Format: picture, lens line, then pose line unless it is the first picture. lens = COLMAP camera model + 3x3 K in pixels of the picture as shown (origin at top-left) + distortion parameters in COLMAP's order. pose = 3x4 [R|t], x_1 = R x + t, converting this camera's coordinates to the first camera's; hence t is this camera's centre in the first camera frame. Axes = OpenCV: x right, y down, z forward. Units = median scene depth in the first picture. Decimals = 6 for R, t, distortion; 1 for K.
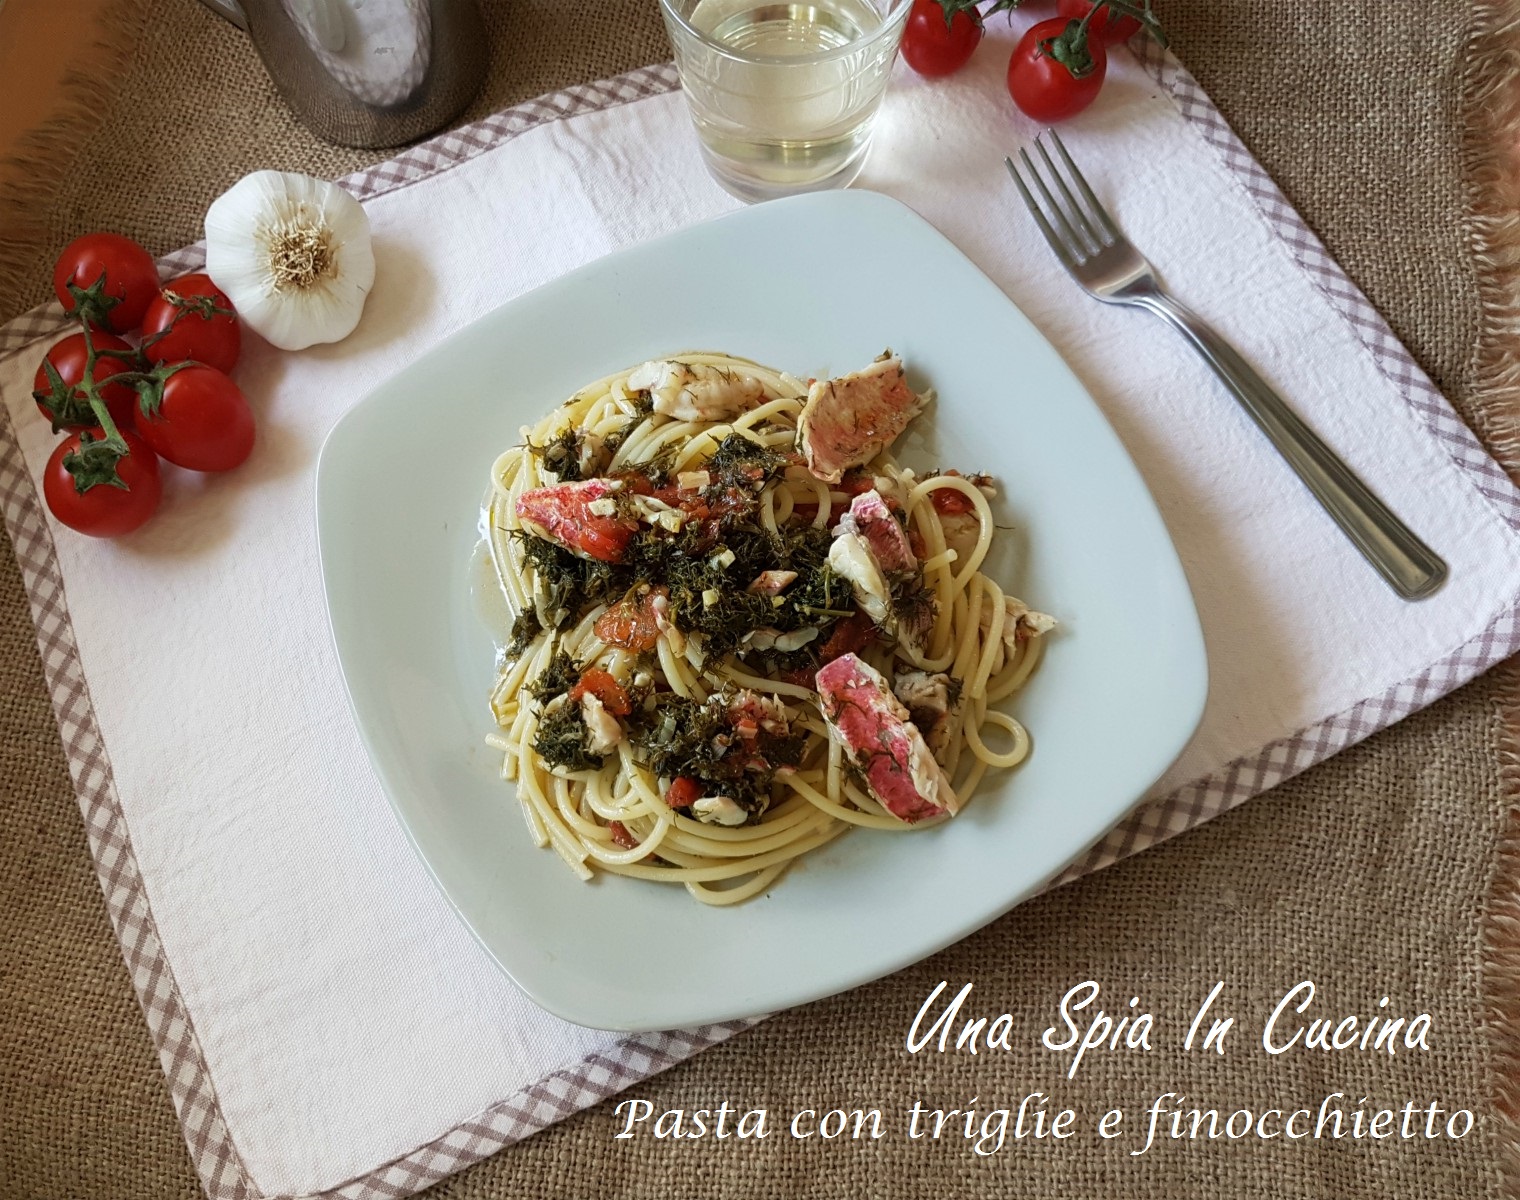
lens RADIAL K [[1227.1, 0, 760.0], [0, 1227.1, 600.0], [0, 0, 1]] dist [0.074402, -0.134829]
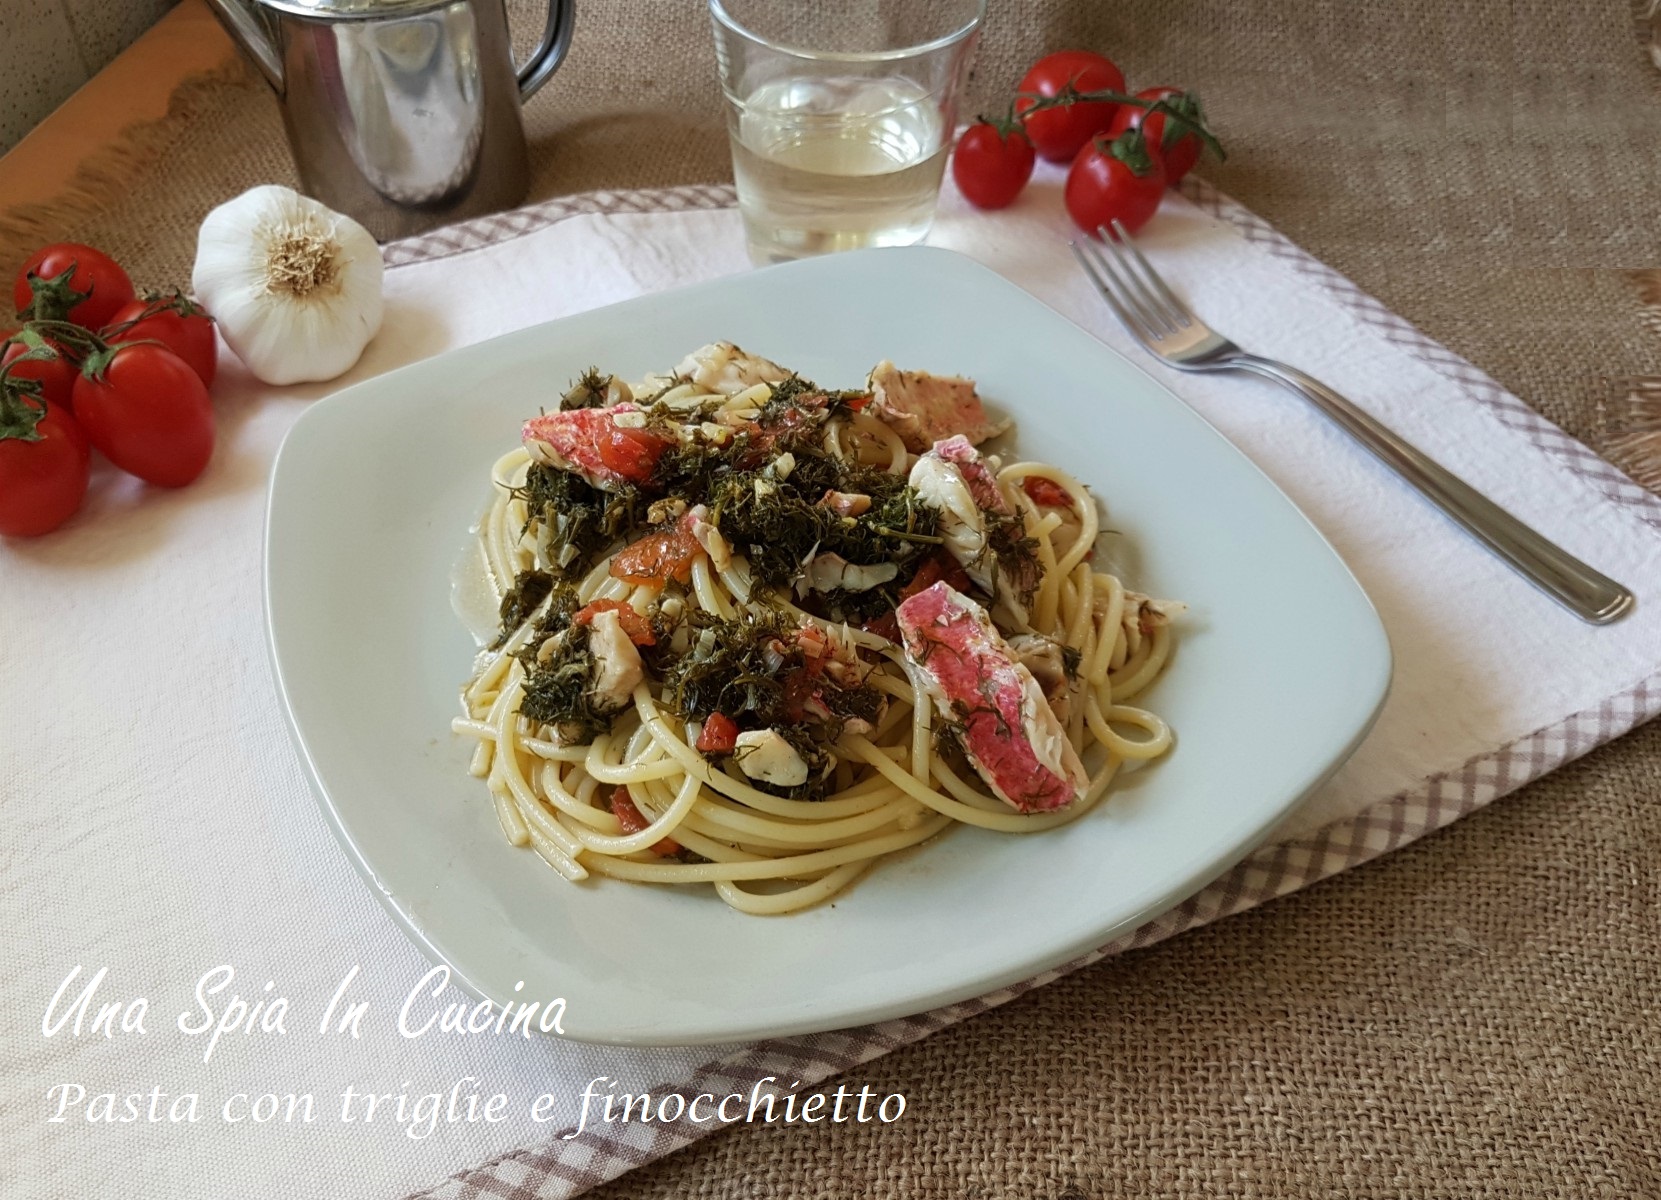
lens RADIAL K [[1312.6, 0, 836.7], [0, 1312.6, 602.9], [0, 0, 1]] dist [0.029588, -0.067020]
pose [[0.998765, 0.018914, 0.045944, -0.029372], [-0.000005, 0.924744, -0.380590, 0.365031], [-0.049685, 0.380120, 0.923602, 0.233001]]
